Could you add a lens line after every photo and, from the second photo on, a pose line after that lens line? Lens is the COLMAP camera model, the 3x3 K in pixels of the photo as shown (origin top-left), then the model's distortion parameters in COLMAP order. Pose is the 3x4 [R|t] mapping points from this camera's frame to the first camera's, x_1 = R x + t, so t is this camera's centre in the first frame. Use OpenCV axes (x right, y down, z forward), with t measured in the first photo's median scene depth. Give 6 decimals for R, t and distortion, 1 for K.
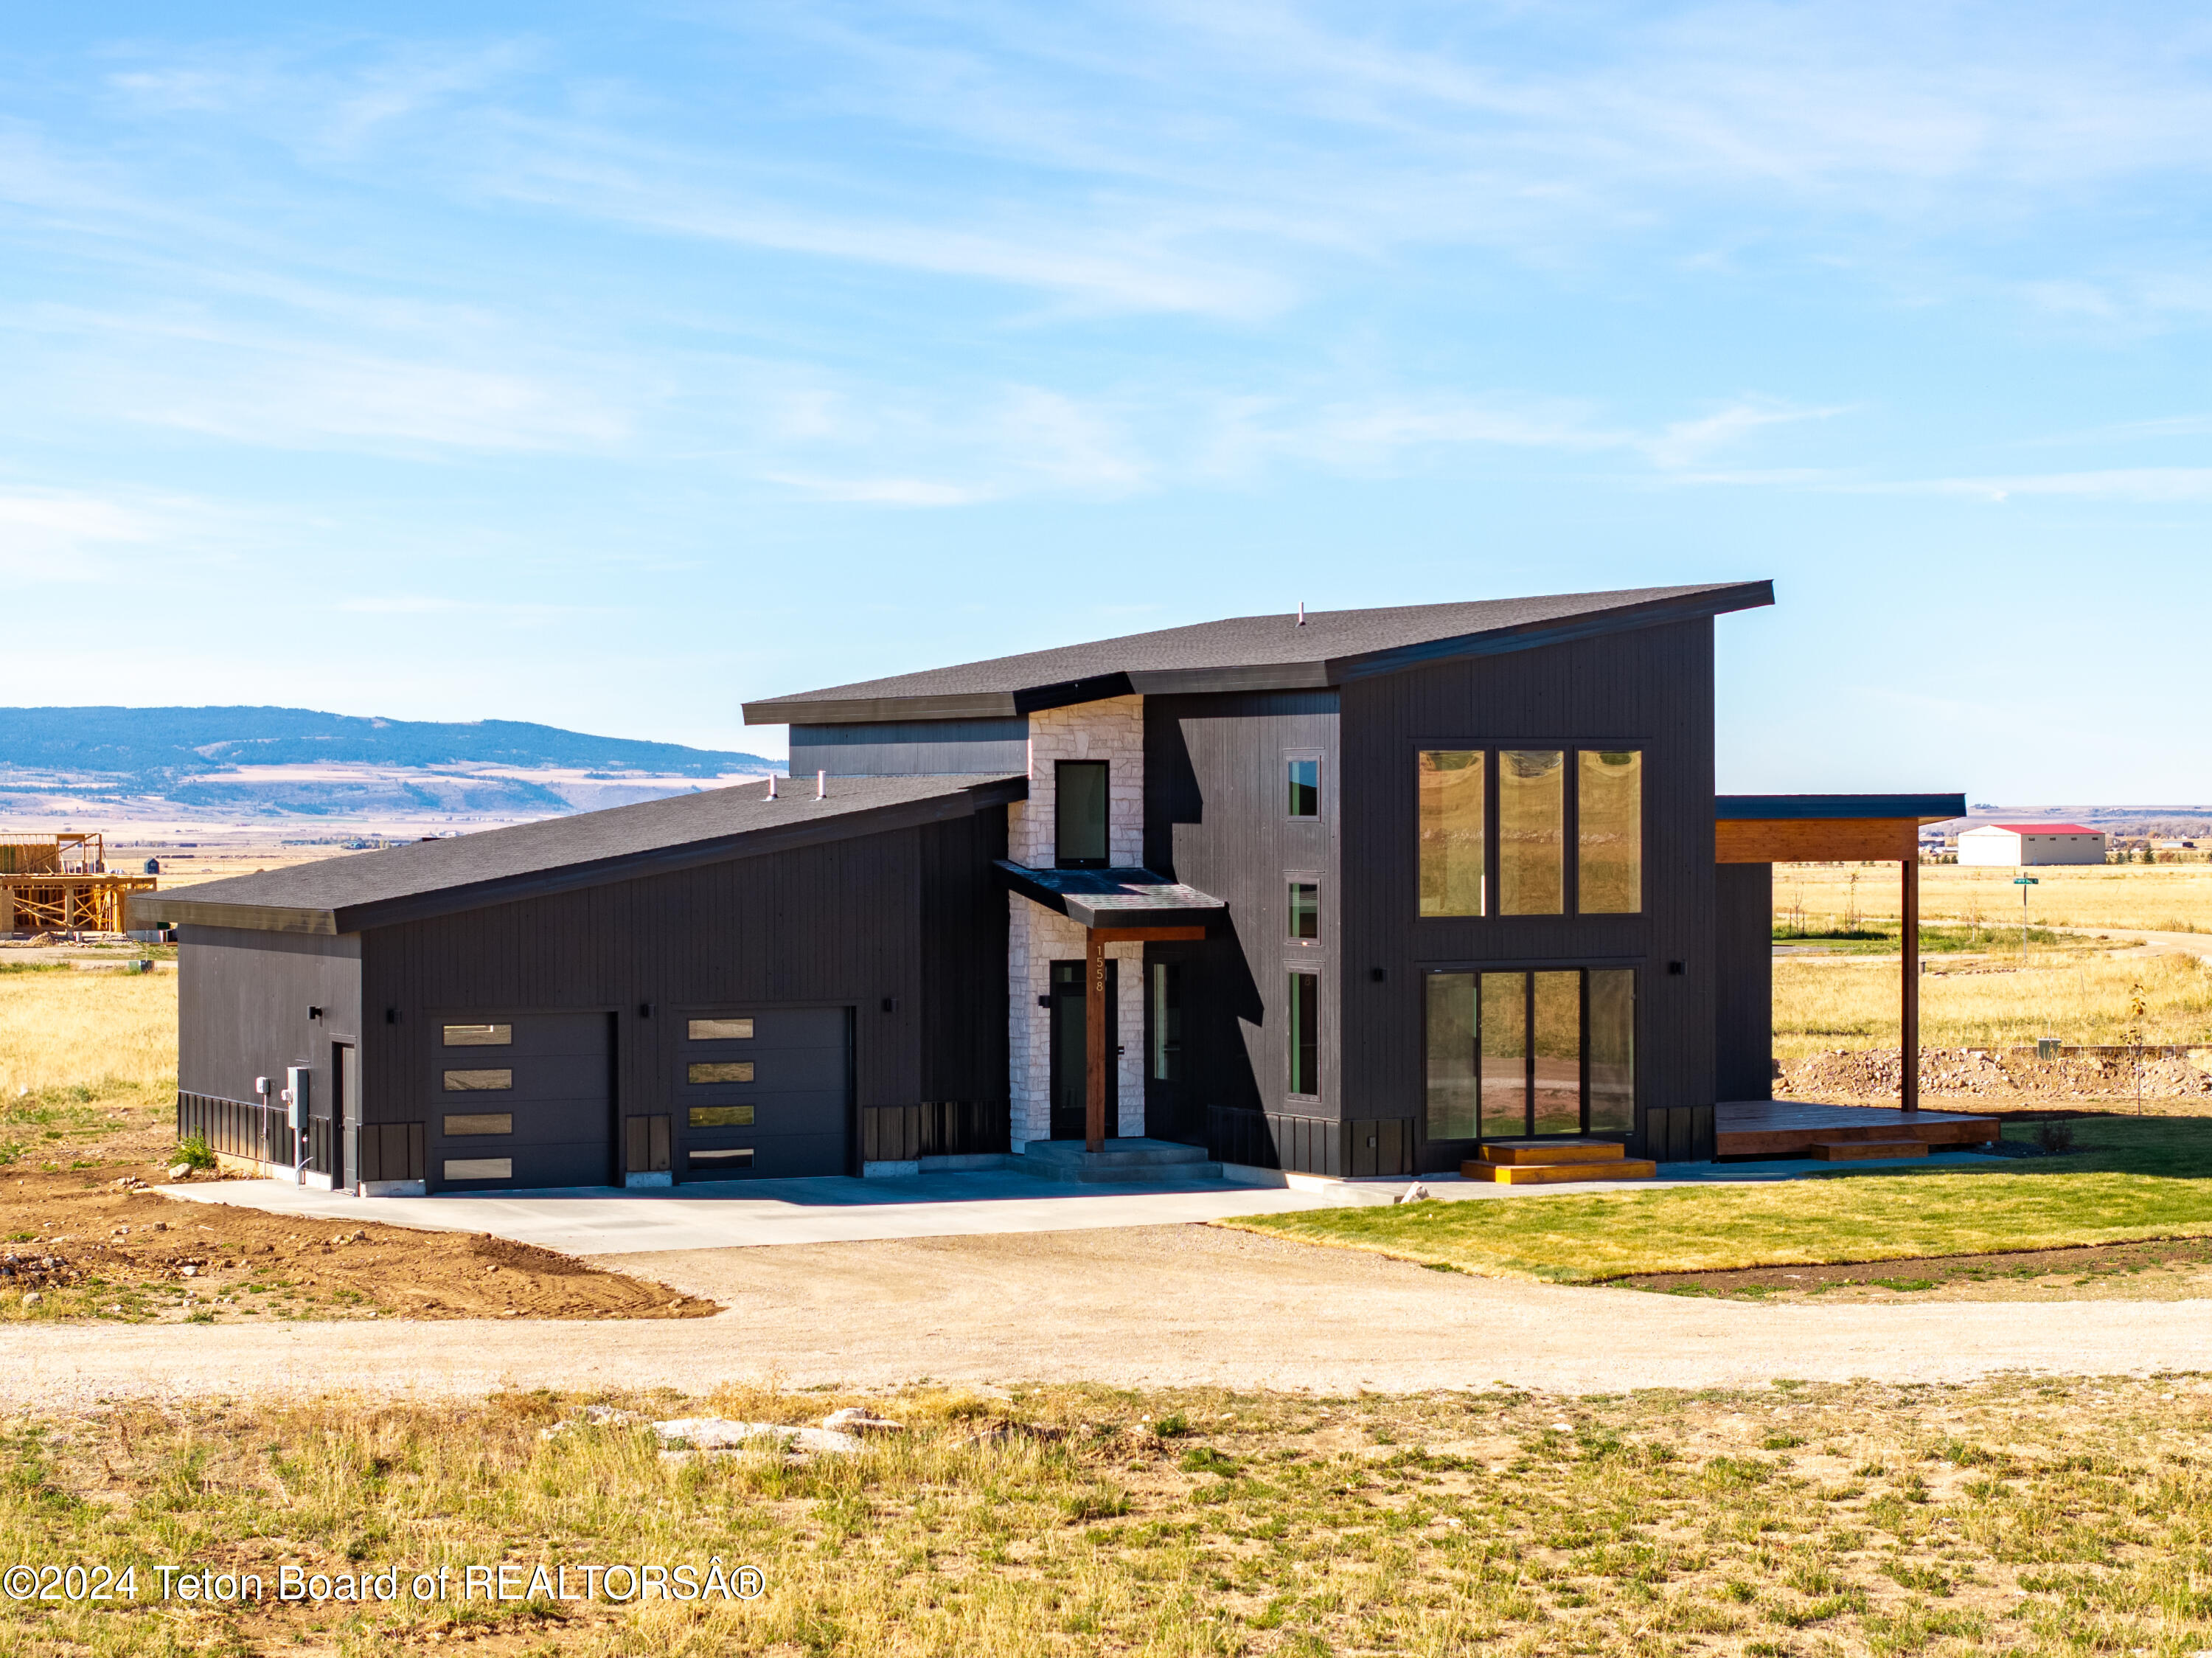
lens RADIAL K [[4444.2, 0, 1105.9], [0, 4444.2, 827.5], [0, 0, 1]] dist [-0.027325, 0.000000]
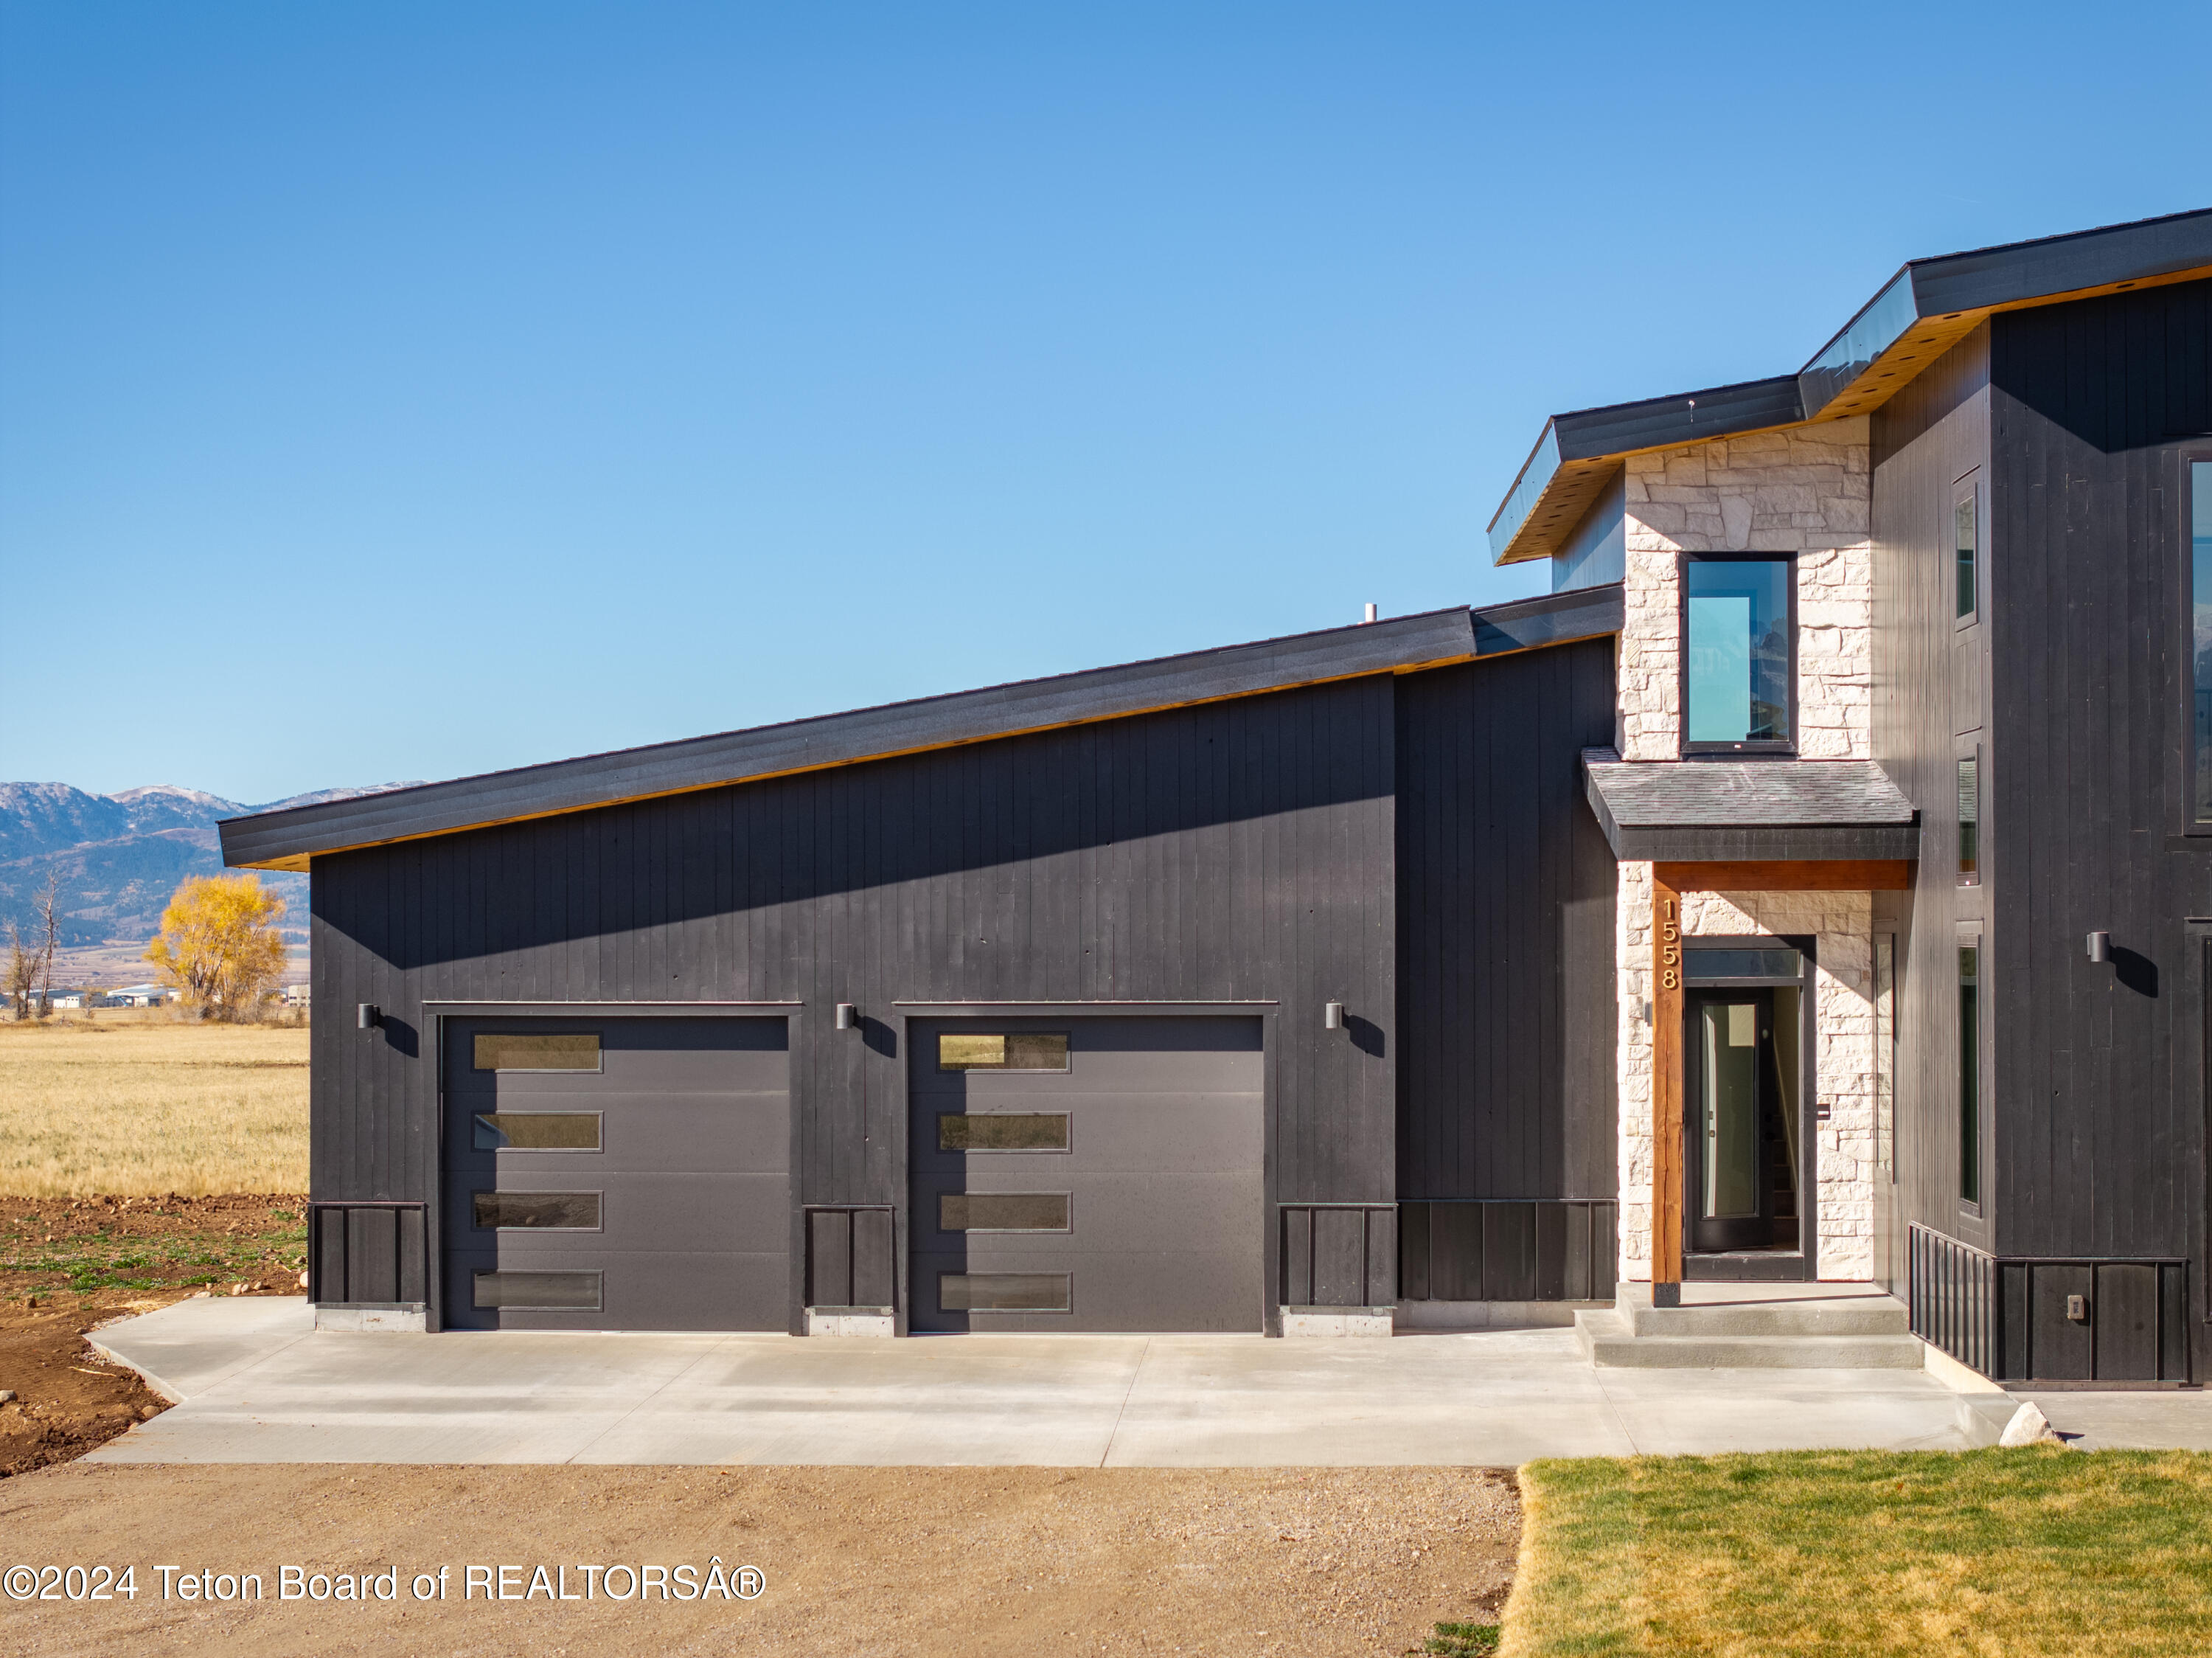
lens RADIAL K [[4444.2, 0, 1106.0], [0, 4444.2, 831.9], [0, 0, 1]] dist [-0.027325, 0.000000]
pose [[0.859861, -0.011746, -0.510394, 0.196620], [-0.001902, 0.999655, -0.026210, 0.031431], [0.510525, 0.023508, 0.859541, 0.515279]]
